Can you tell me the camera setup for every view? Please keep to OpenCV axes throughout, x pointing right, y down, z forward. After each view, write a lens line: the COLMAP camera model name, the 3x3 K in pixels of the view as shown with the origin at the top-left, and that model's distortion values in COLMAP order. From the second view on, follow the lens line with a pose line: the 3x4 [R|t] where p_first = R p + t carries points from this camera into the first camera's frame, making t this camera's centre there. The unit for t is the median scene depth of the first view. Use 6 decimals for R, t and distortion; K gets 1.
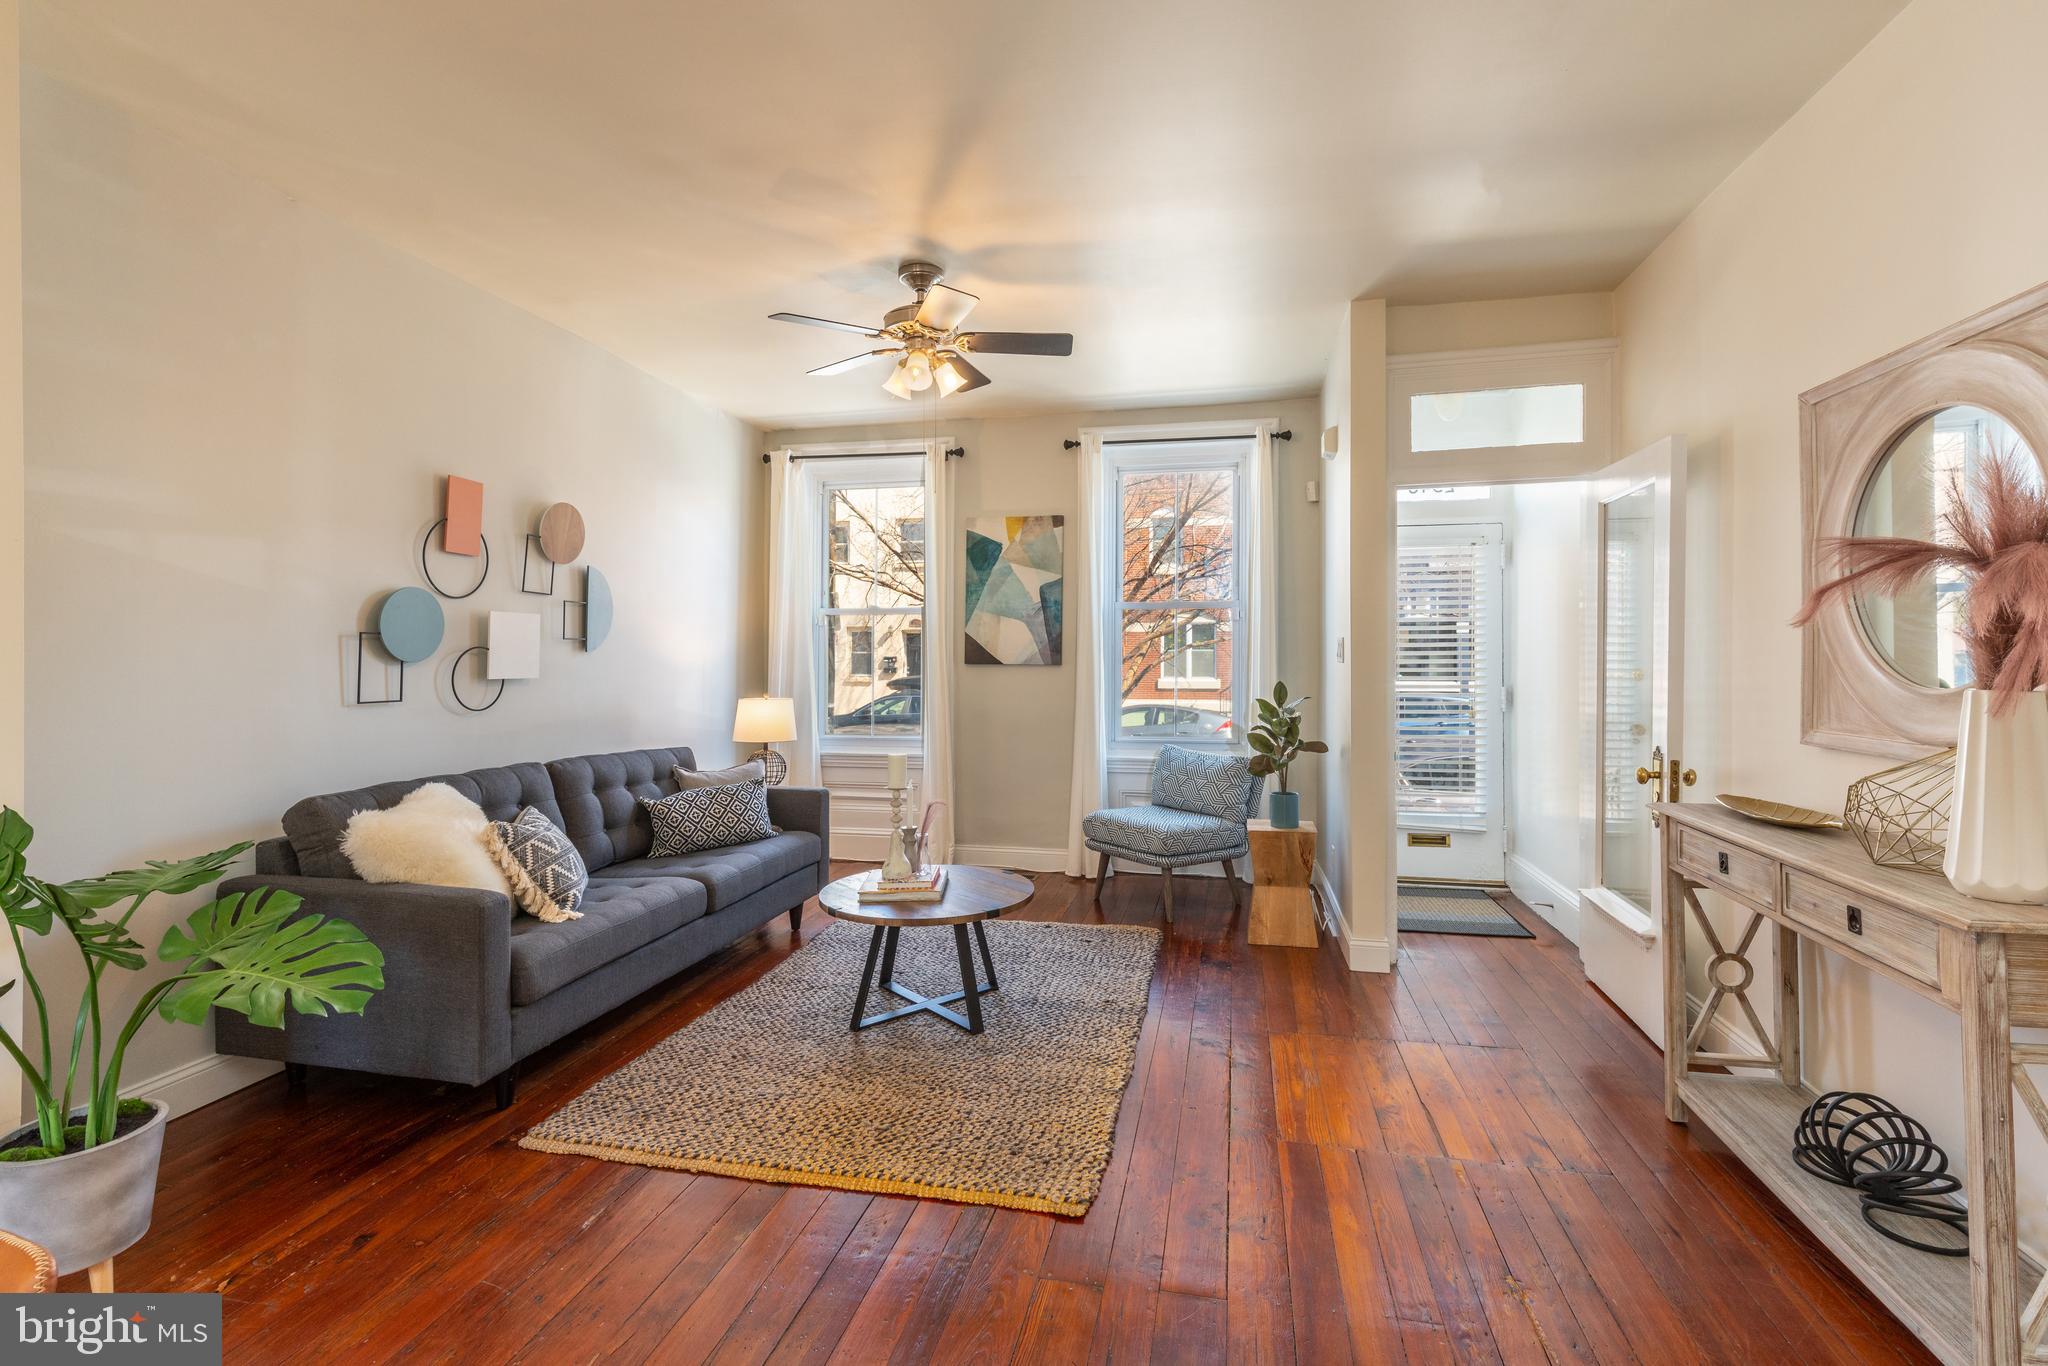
lens RADIAL K [[941.5, 0, 1027.8], [0, 941.5, 680.2], [0, 0, 1]] dist [0.008544, -0.002555]
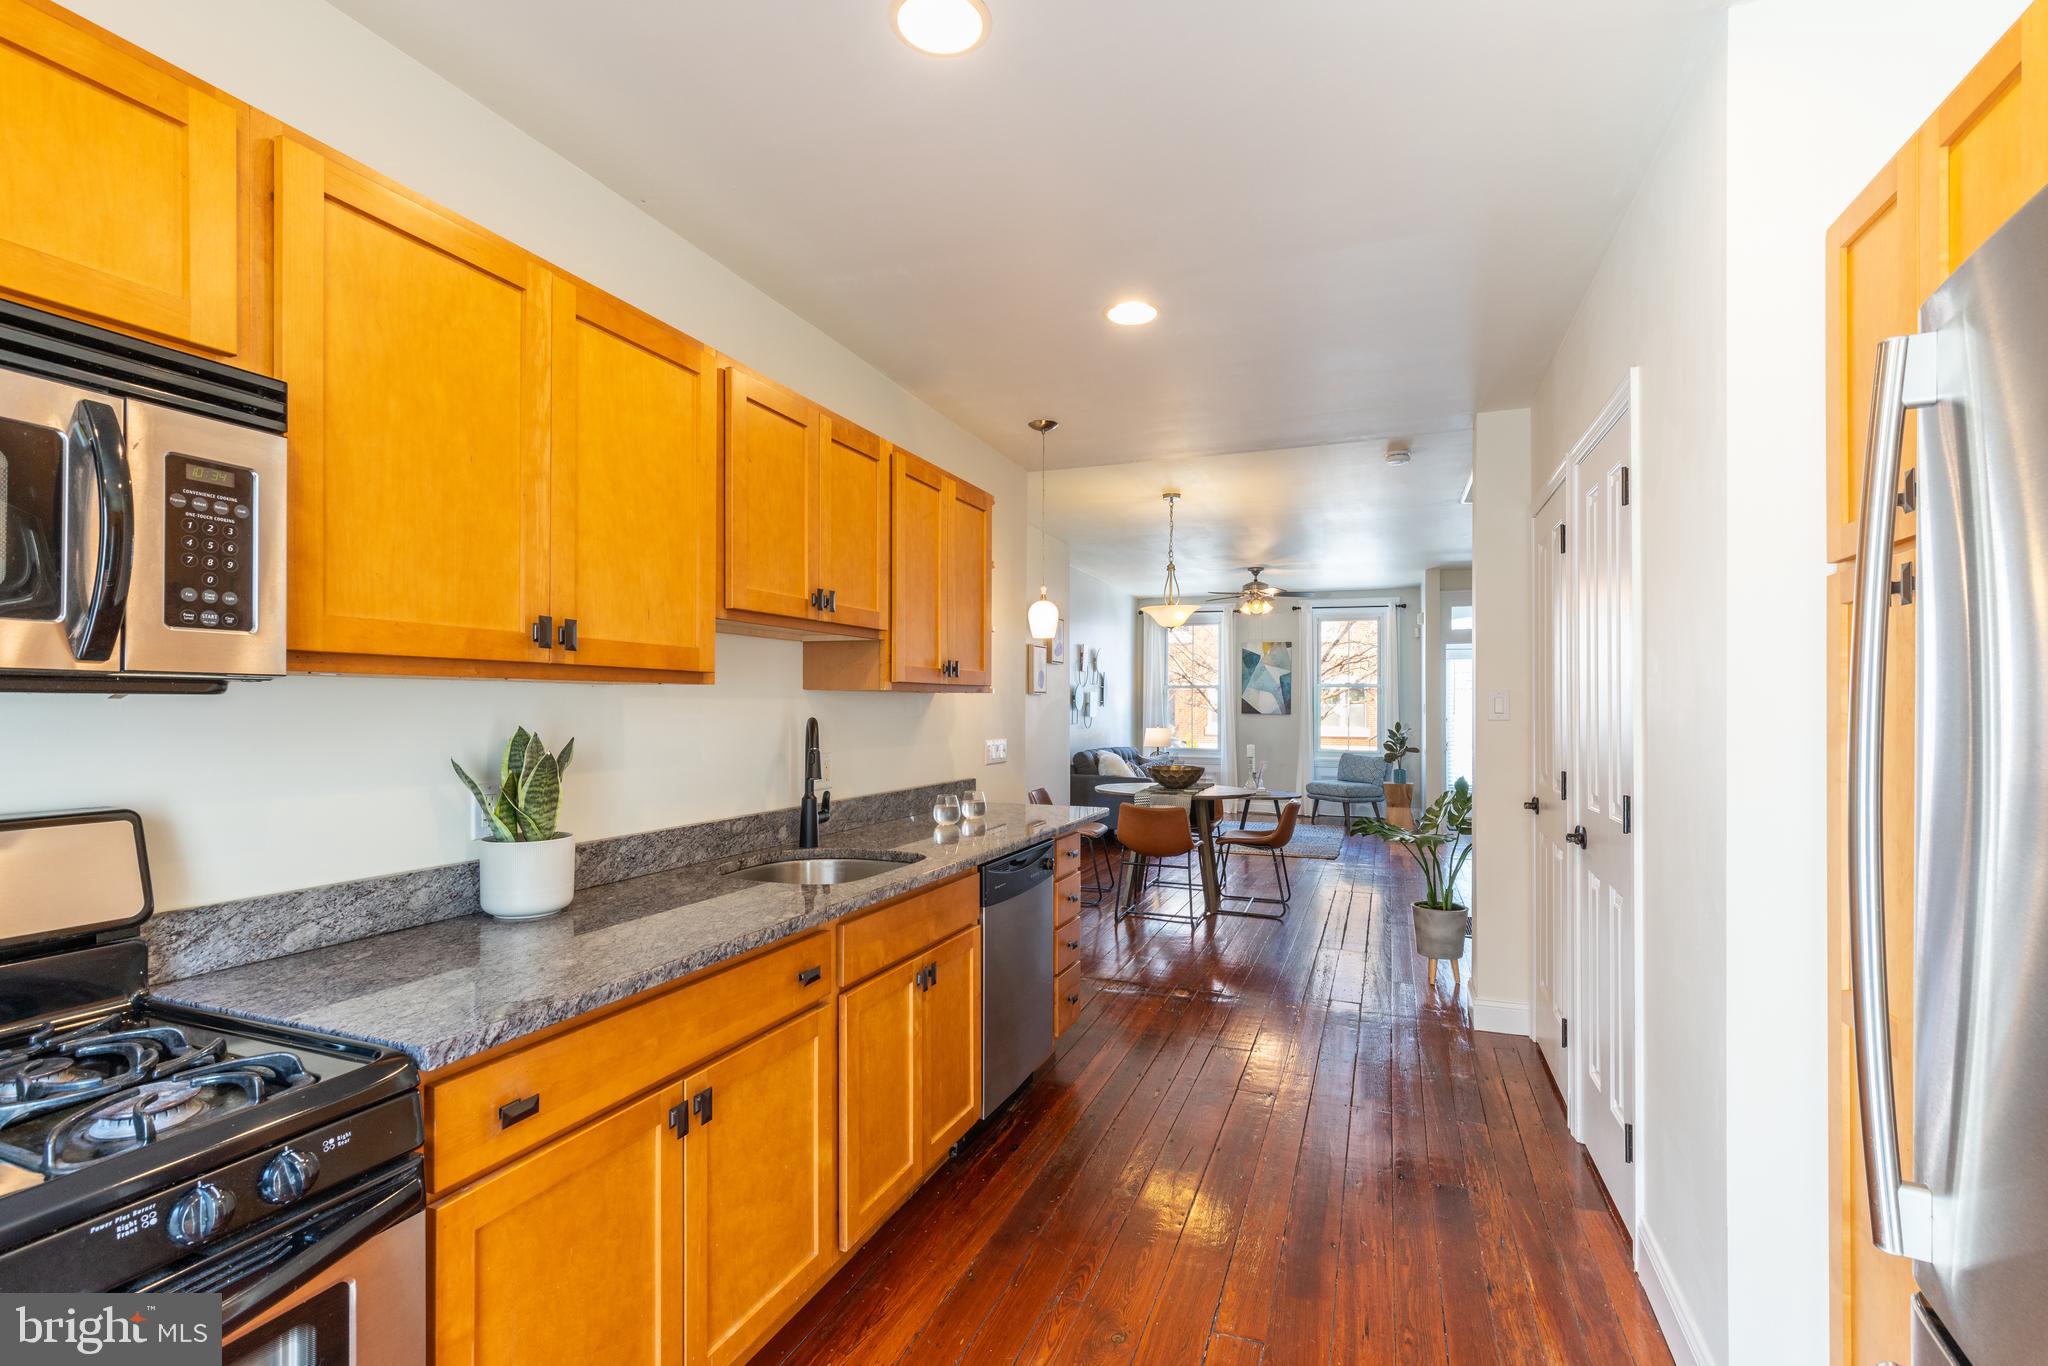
lens RADIAL K [[941.5, 0, 1021.8], [0, 941.5, 695.6], [0, 0, 1]] dist [0.008544, -0.002555]
pose [[0.988181, 0.003750, -0.153248, -0.239340], [-0.009359, 0.999312, -0.035896, 0.023795], [0.153008, 0.036906, 0.987536, -1.175533]]
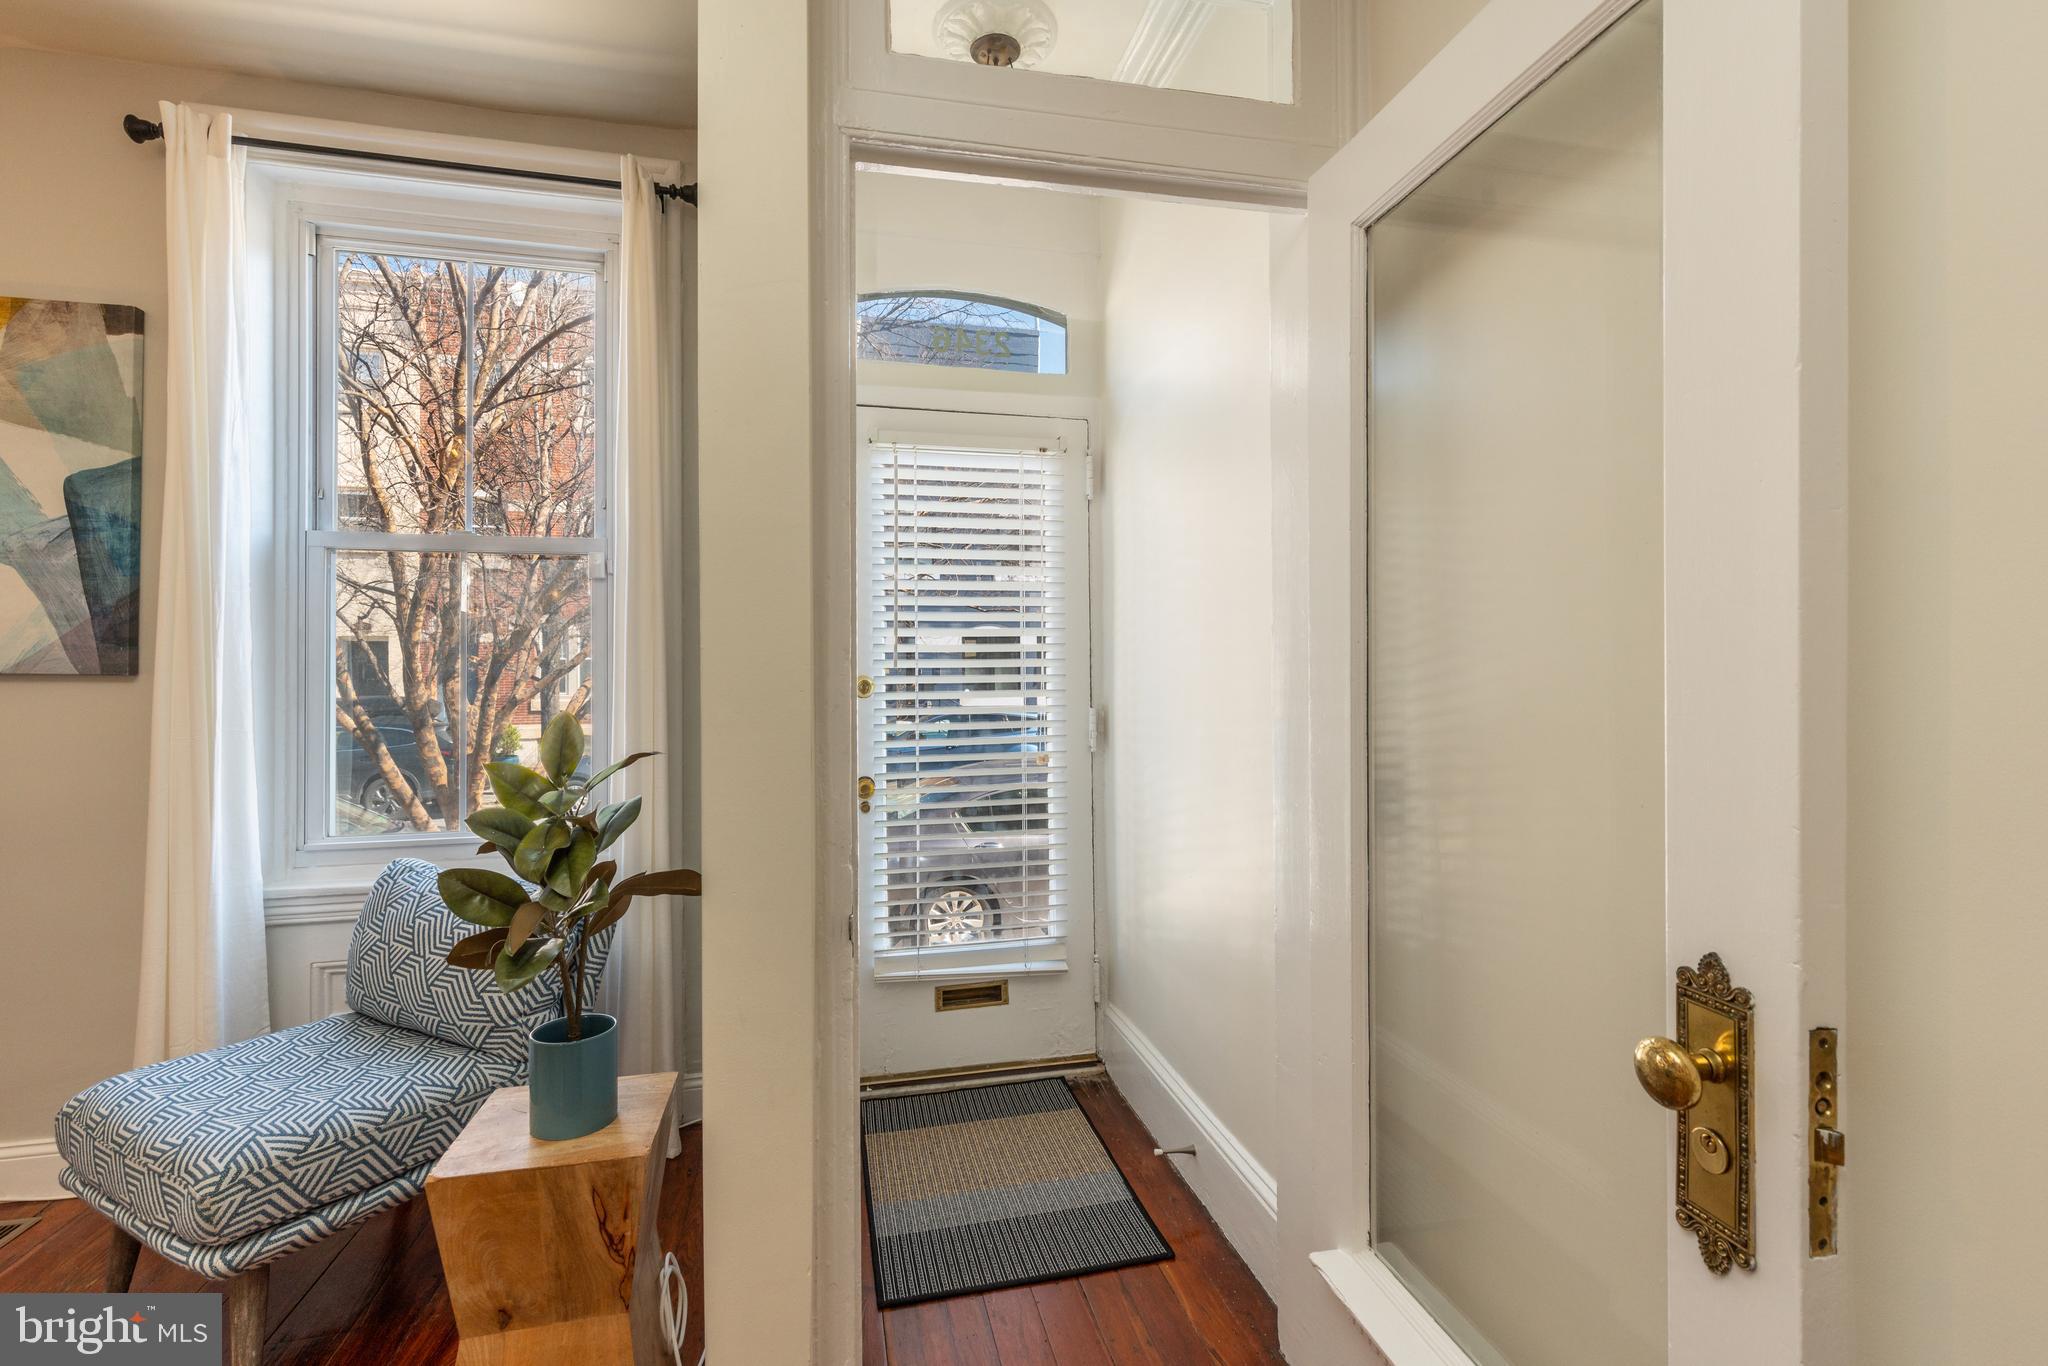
lens RADIAL K [[941.5, 0, 1025.1], [0, 941.5, 678.4], [0, 0, 1]] dist [0.008544, -0.002555]
pose [[0.908400, 0.000694, 0.418103, 0.225218], [0.009922, 0.999681, -0.023217, -0.000970], [-0.417986, 0.025239, 0.908103, 0.488995]]
